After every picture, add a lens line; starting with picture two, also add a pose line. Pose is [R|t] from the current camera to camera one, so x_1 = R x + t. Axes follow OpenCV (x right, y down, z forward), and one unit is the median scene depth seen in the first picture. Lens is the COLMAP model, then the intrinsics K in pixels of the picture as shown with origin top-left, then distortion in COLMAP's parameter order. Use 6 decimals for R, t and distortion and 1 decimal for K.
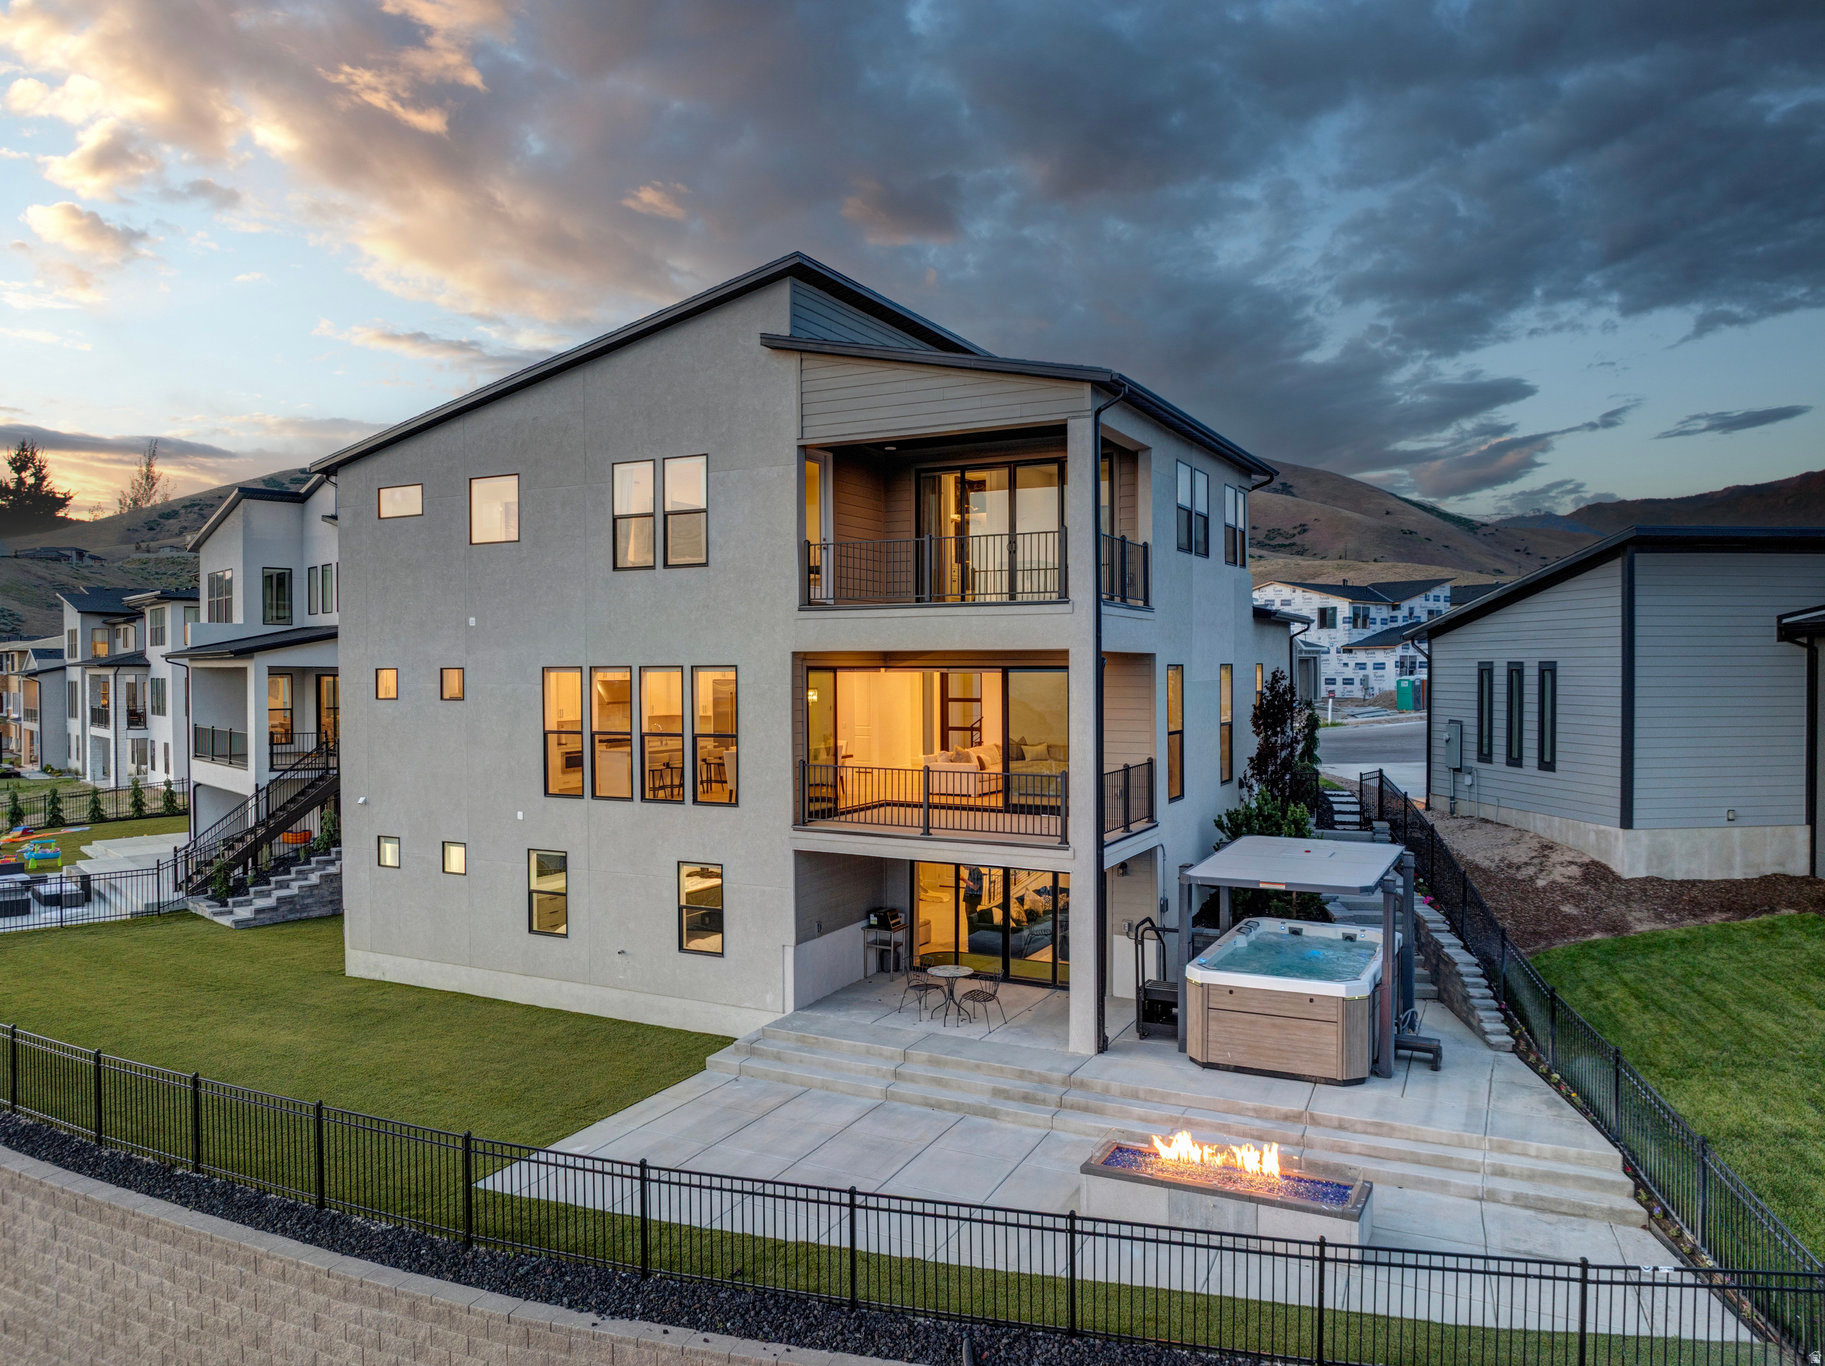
lens RADIAL K [[1300.8, 0, 912.5], [0, 1300.8, 683.0], [0, 0, 1]] dist [-0.046332, 0.018390]
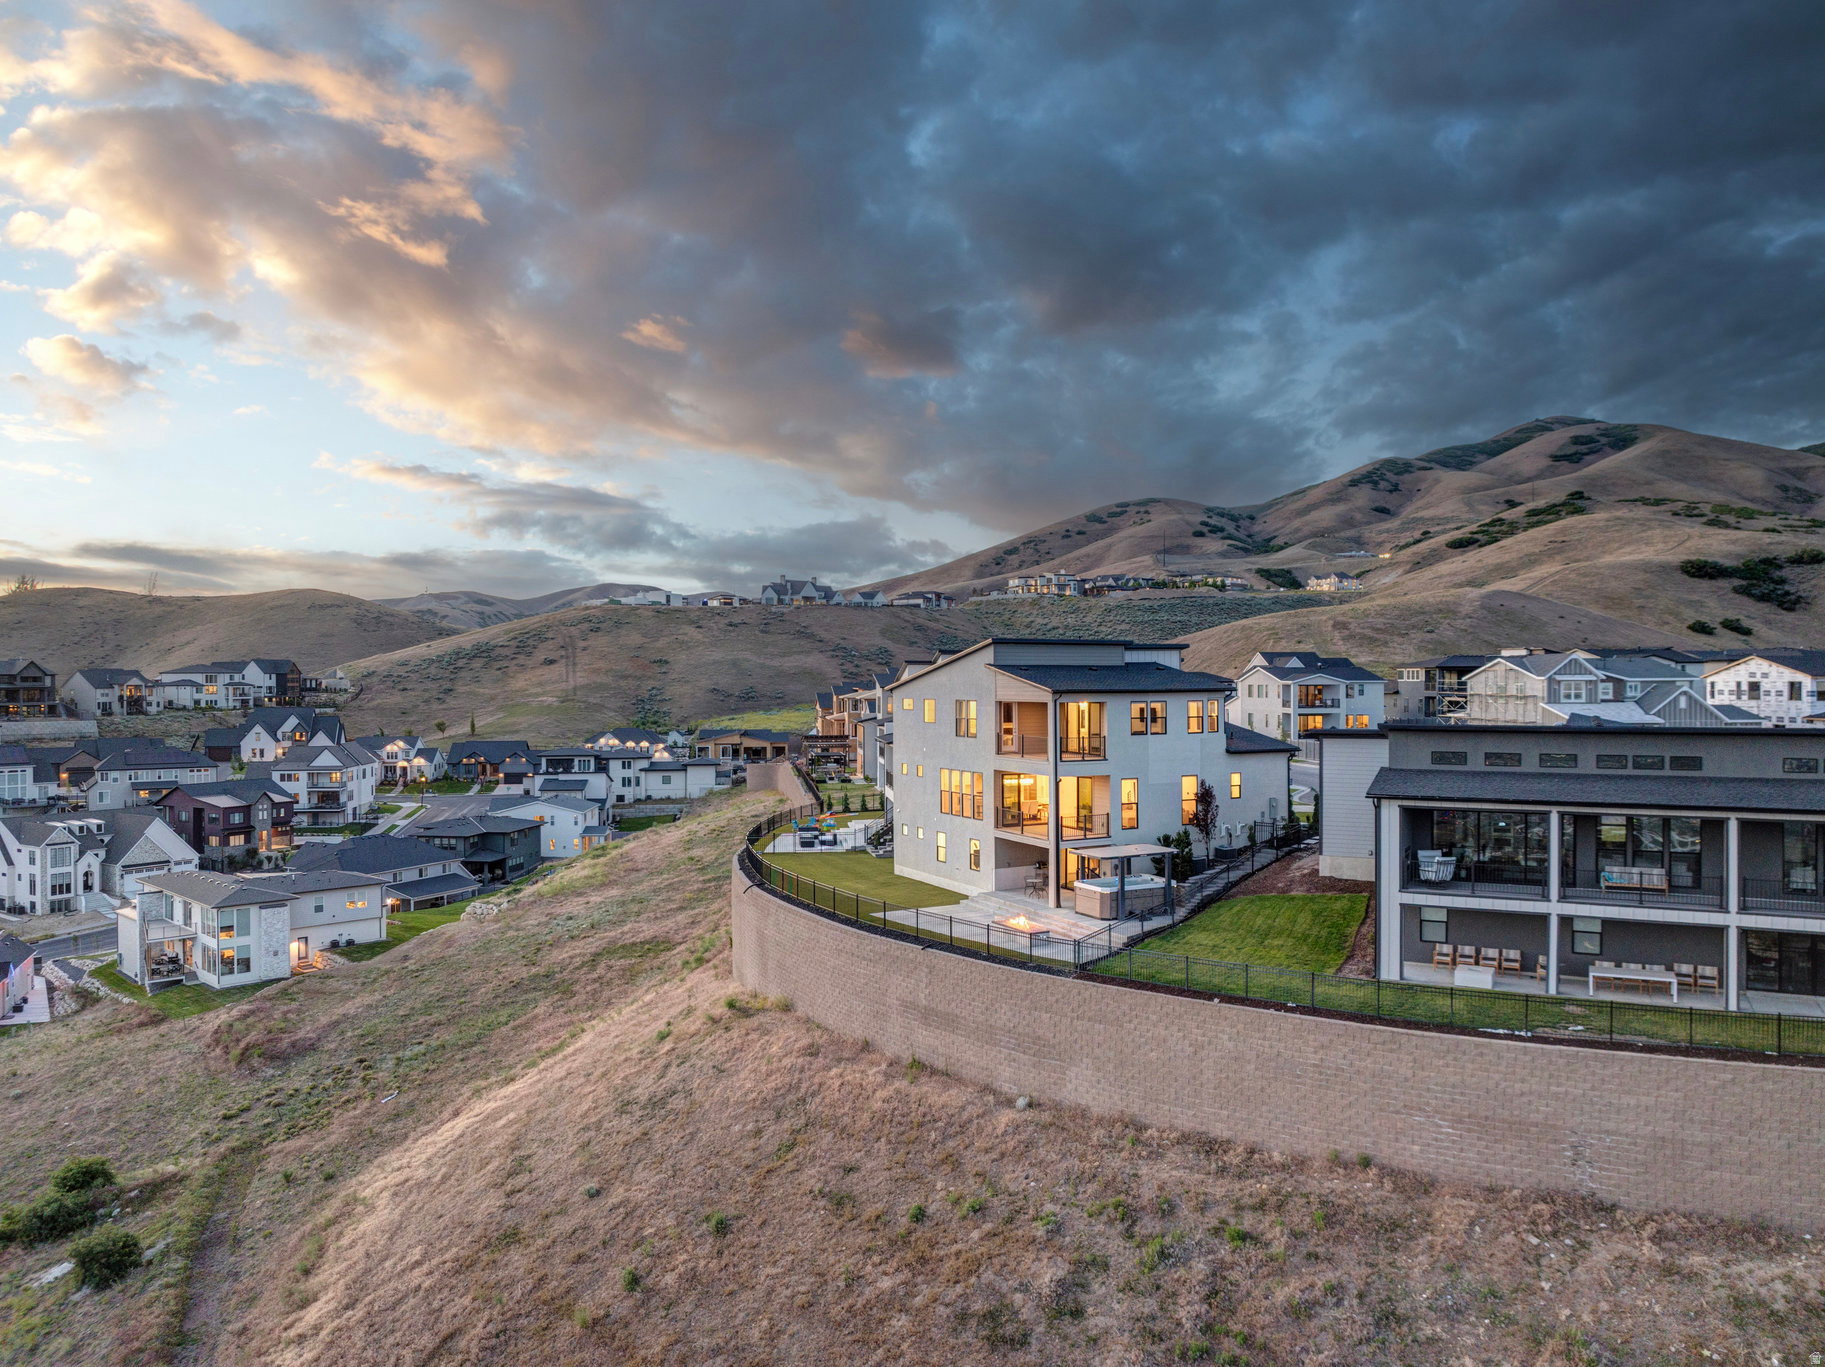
lens RADIAL K [[1300.8, 0, 912.5], [0, 1300.8, 683.5], [0, 0, 1]] dist [-0.046332, 0.018390]
pose [[0.819984, 0.004395, -0.572370, 1.449731], [-0.007651, 0.999965, -0.003282, -0.209198], [0.572336, 0.007070, 0.819989, -1.542866]]
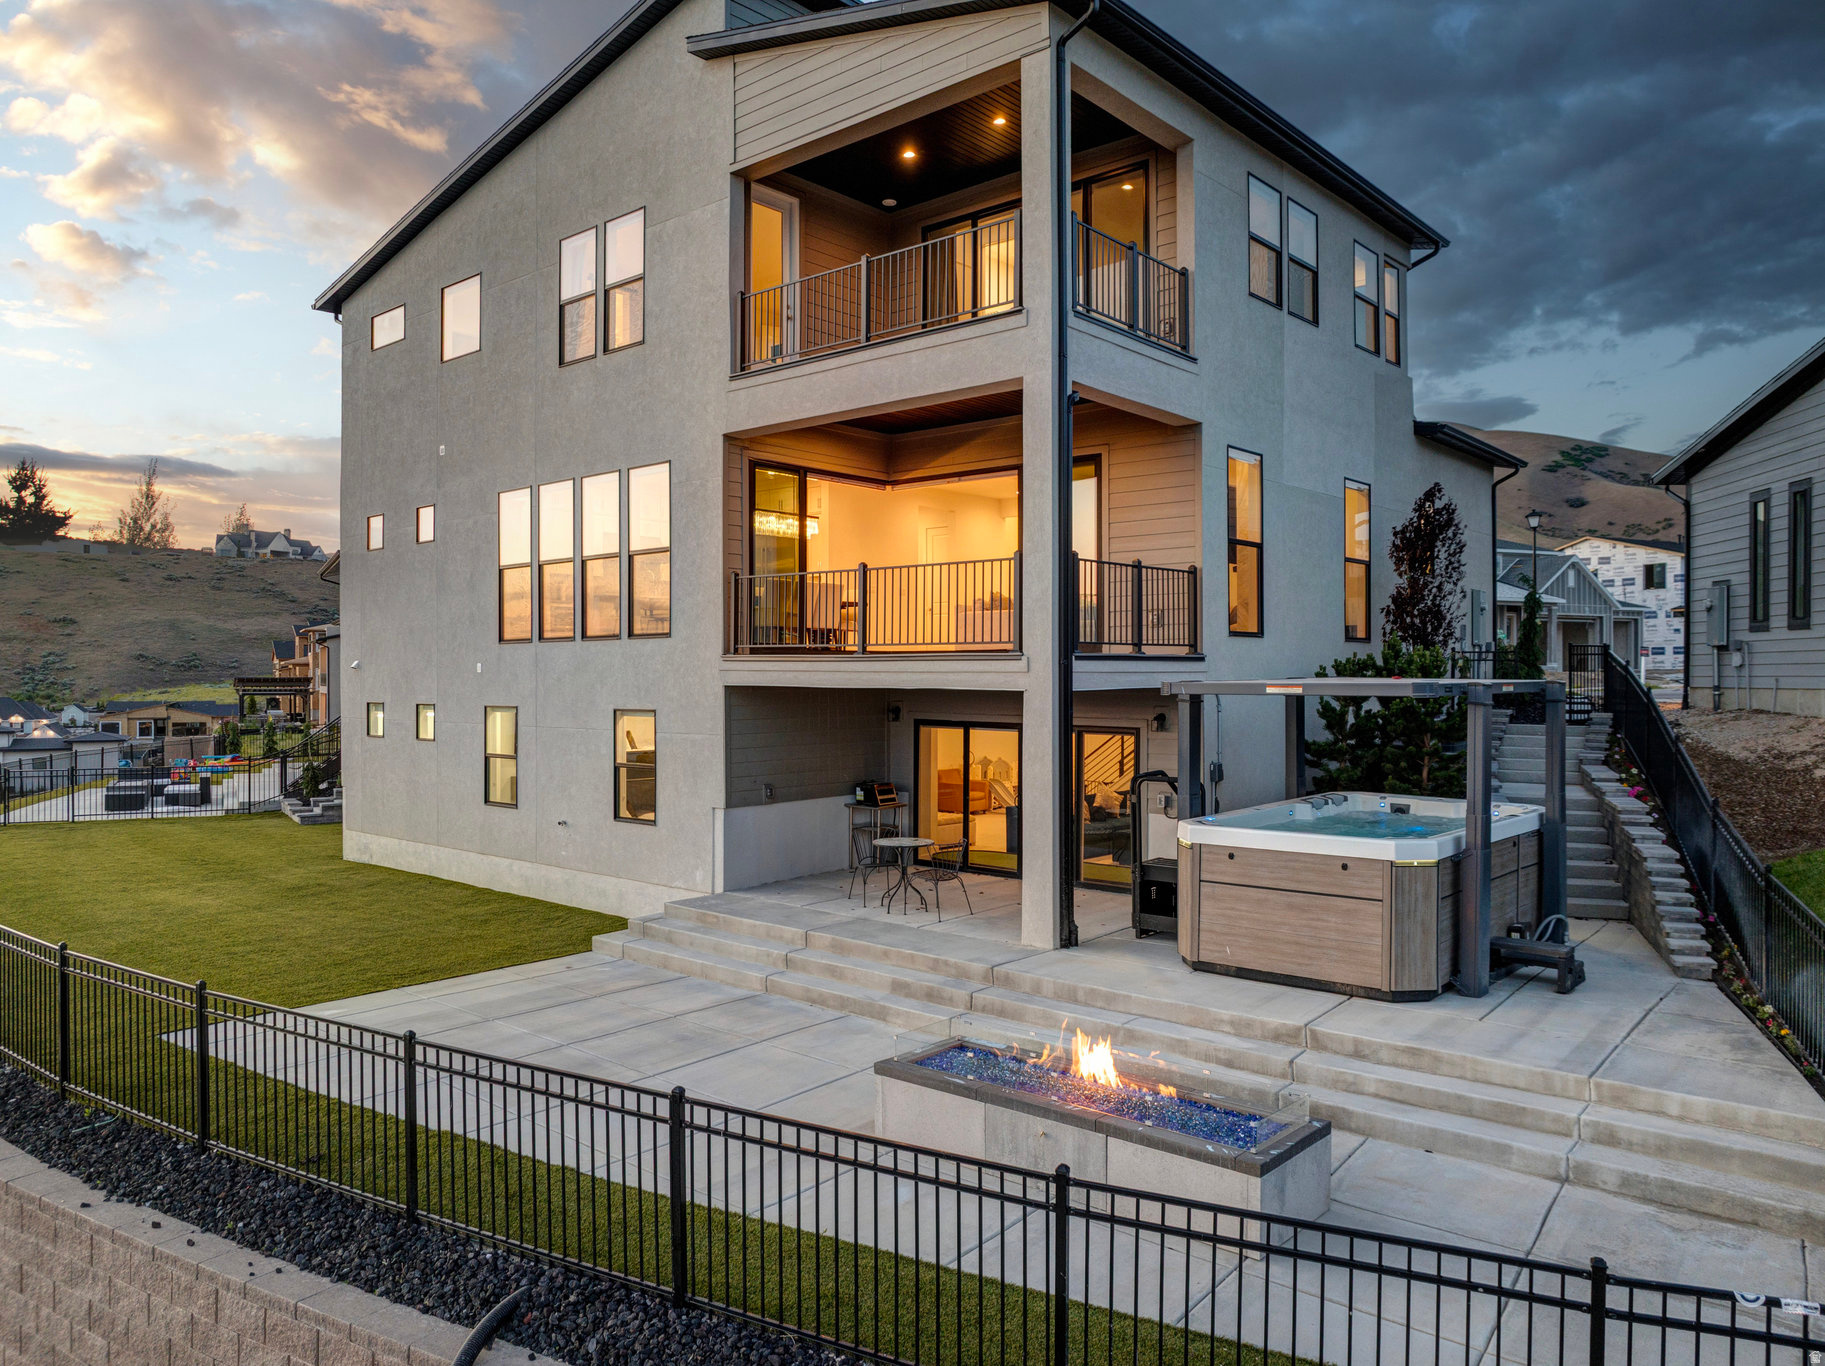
lens RADIAL K [[1300.8, 0, 912.5], [0, 1300.8, 683.0], [0, 0, 1]] dist [-0.046332, 0.018390]
pose [[0.971085, 0.006313, -0.238652, 0.206633], [-0.008059, 0.999947, -0.006340, 0.130402], [0.238599, 0.008079, 0.971085, 0.260858]]
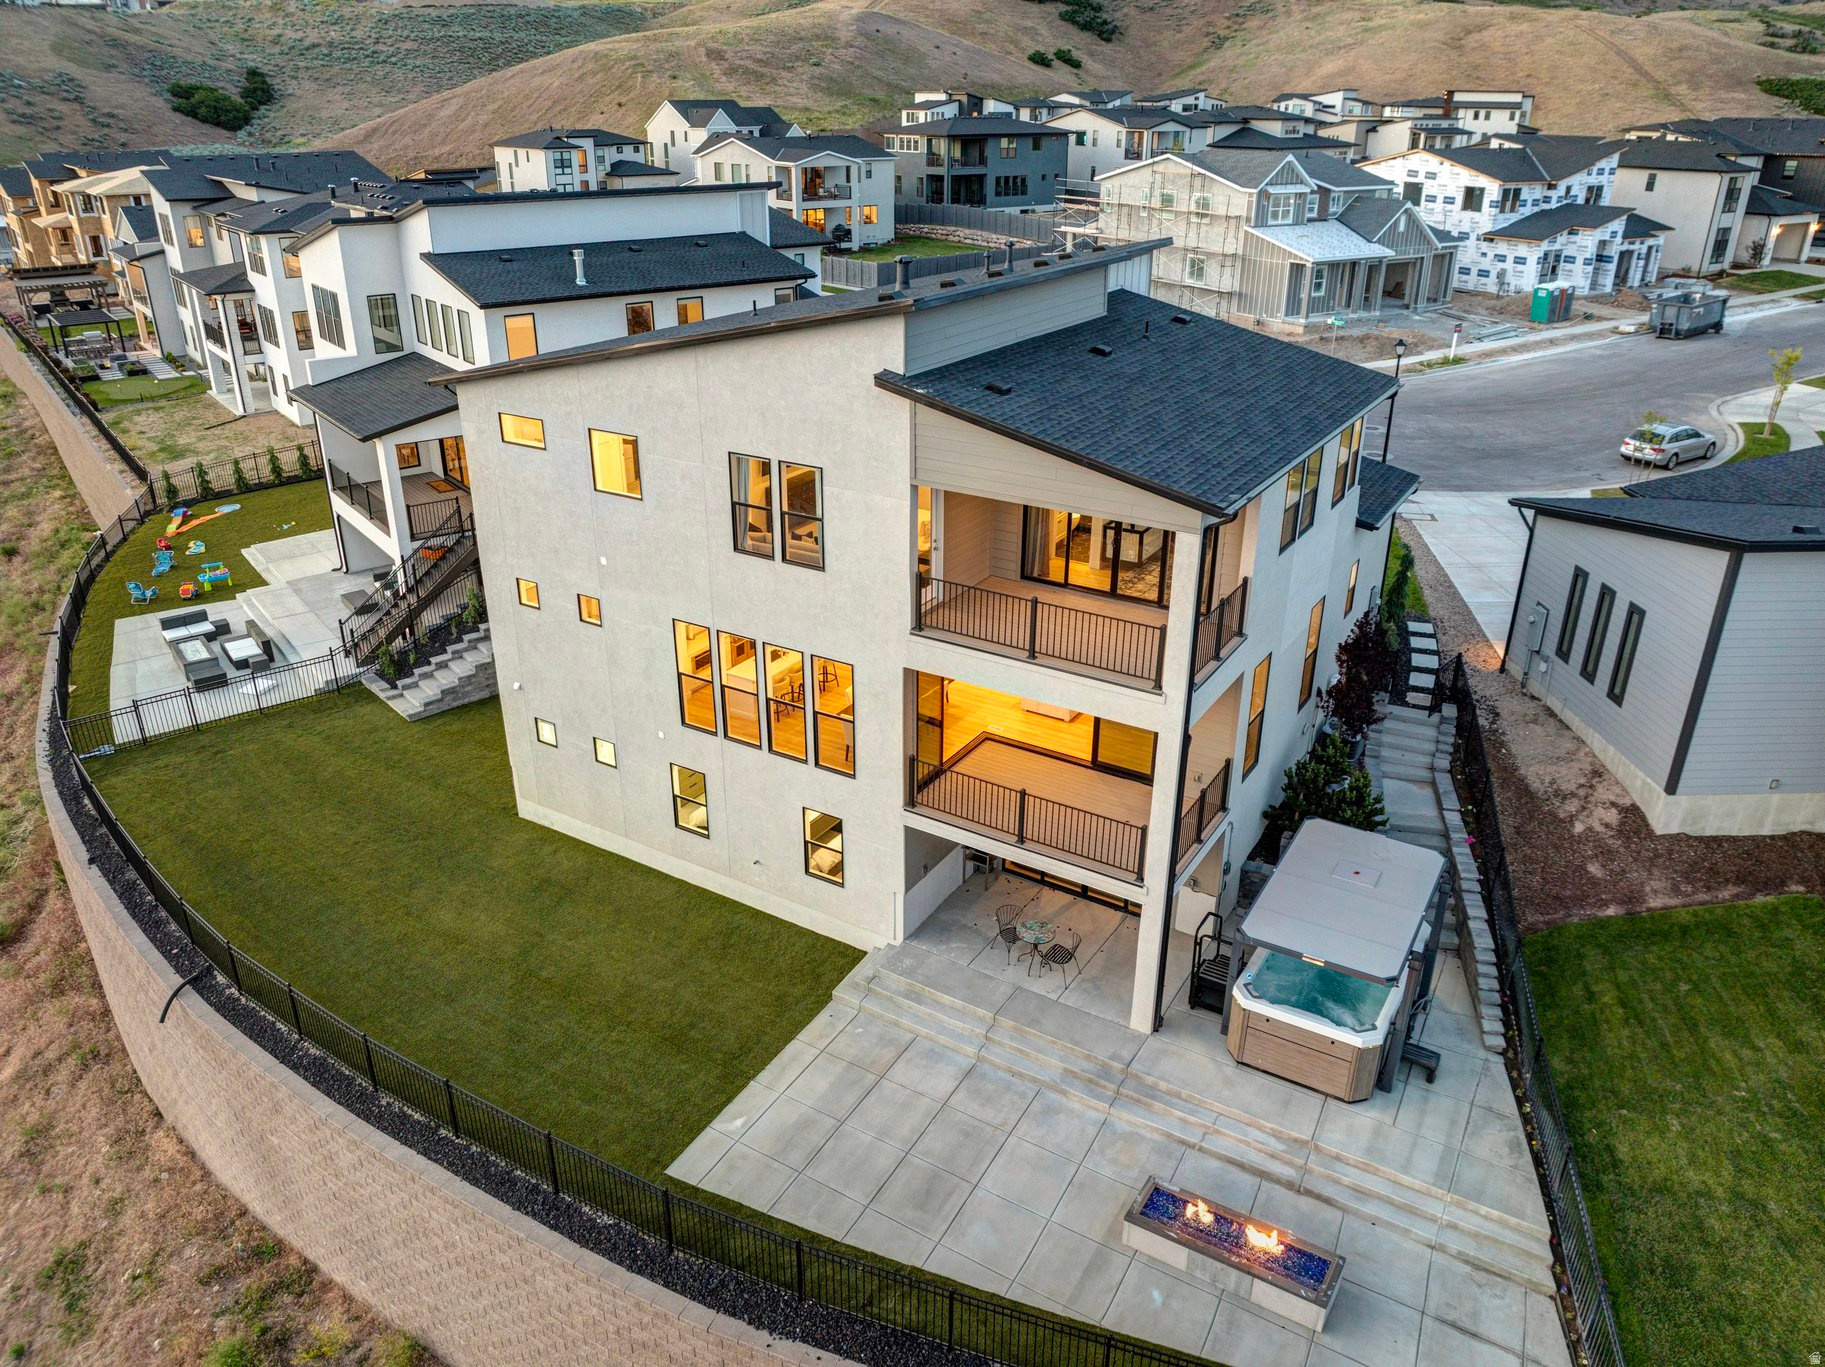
lens RADIAL K [[1300.8, 0, 912.5], [0, 1300.8, 683.5], [0, 0, 1]] dist [-0.046332, 0.018390]
pose [[0.997106, 0.038937, -0.065303, -0.014204], [-0.009180, 0.914287, 0.404963, -0.447500], [0.075473, -0.403192, 0.911998, 0.004194]]
